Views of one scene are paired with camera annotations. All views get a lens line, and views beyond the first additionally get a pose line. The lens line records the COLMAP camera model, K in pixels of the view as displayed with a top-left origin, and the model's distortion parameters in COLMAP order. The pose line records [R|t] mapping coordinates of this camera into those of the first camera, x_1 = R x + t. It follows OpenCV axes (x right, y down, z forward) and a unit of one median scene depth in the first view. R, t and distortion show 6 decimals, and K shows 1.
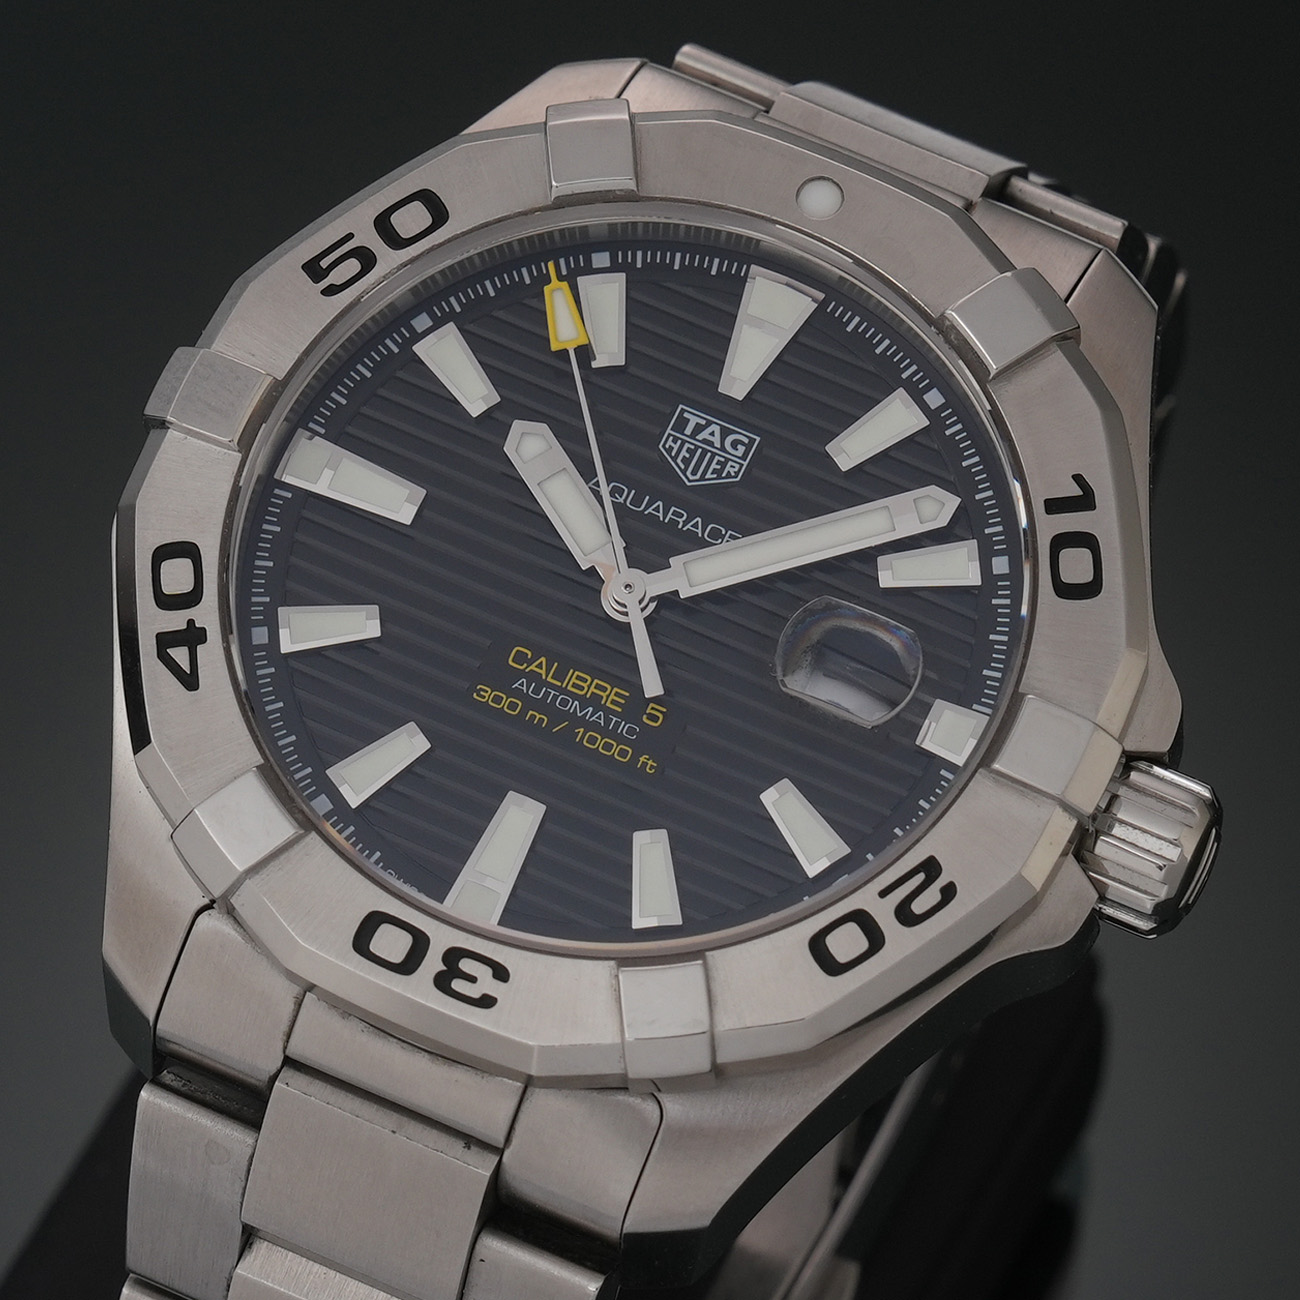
lens RADIAL K [[5865.0, 0, 652.4], [0, 5865.0, 650.2], [0, 0, 1]] dist [-1.699912, 10.989716]
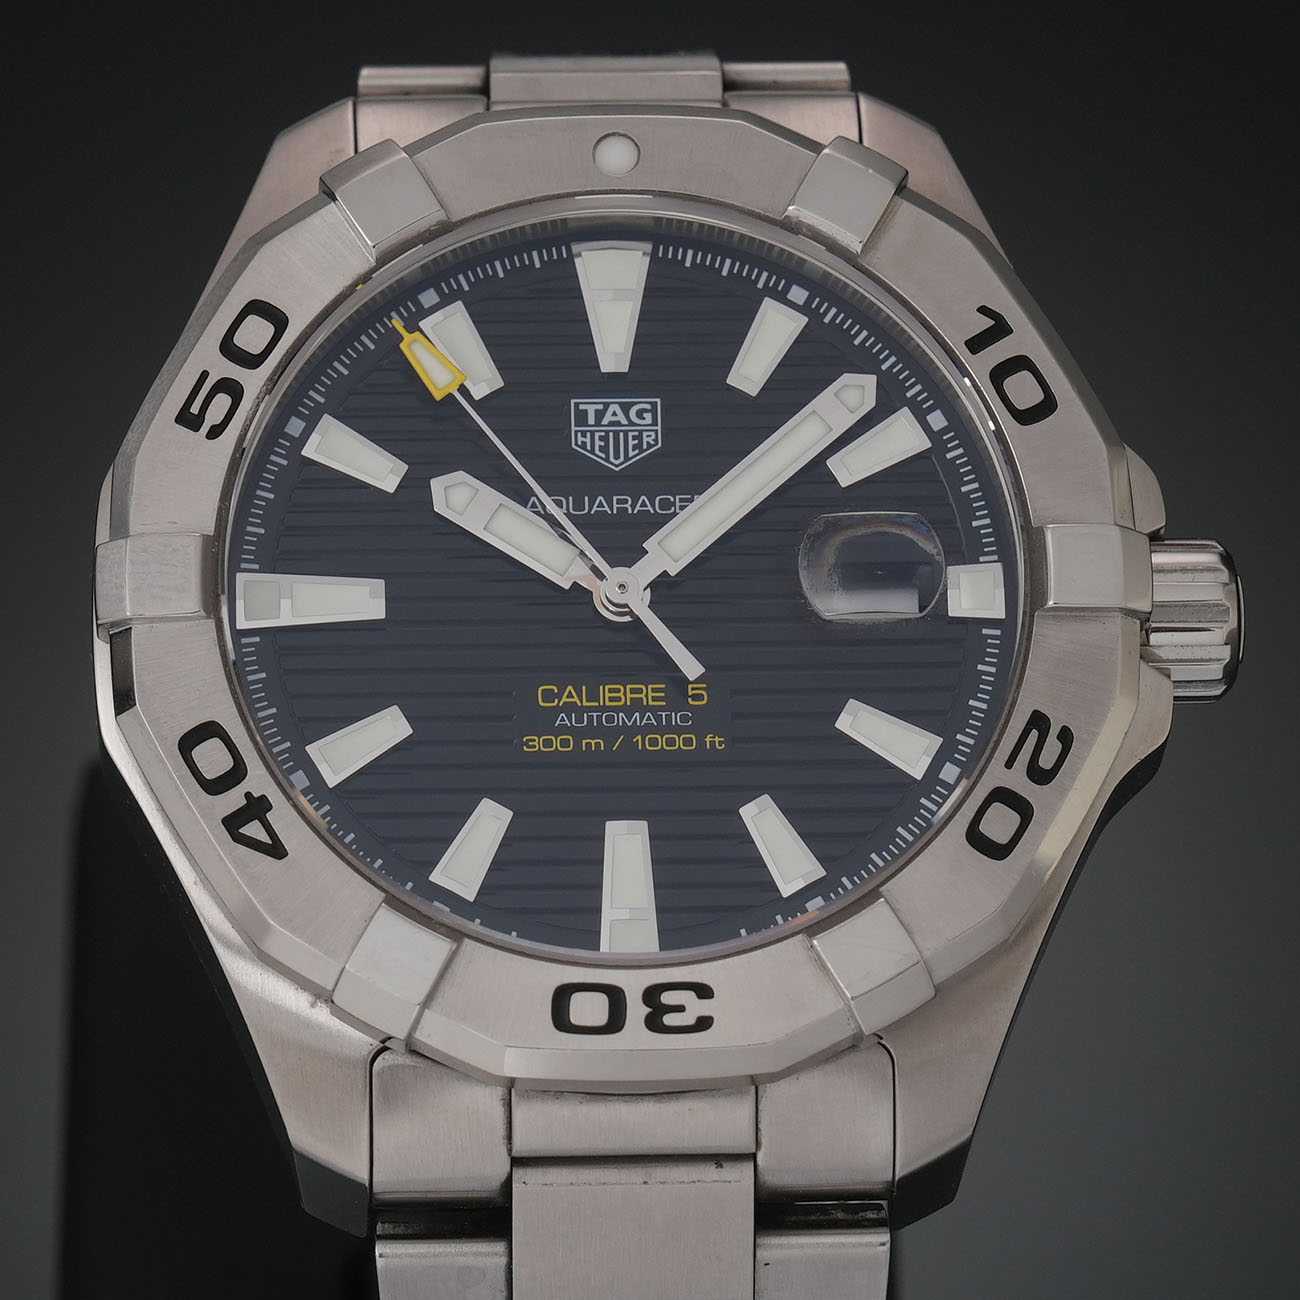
lens RADIAL K [[5865.0, 0, 652.4], [0, 5865.0, 650.2], [0, 0, 1]] dist [-1.699912, 10.989716]
pose [[0.909251, -0.398599, 0.119921, -0.122883], [0.396016, 0.917106, 0.045696, -0.044308], [-0.128194, 0.005941, 0.991731, 0.012642]]
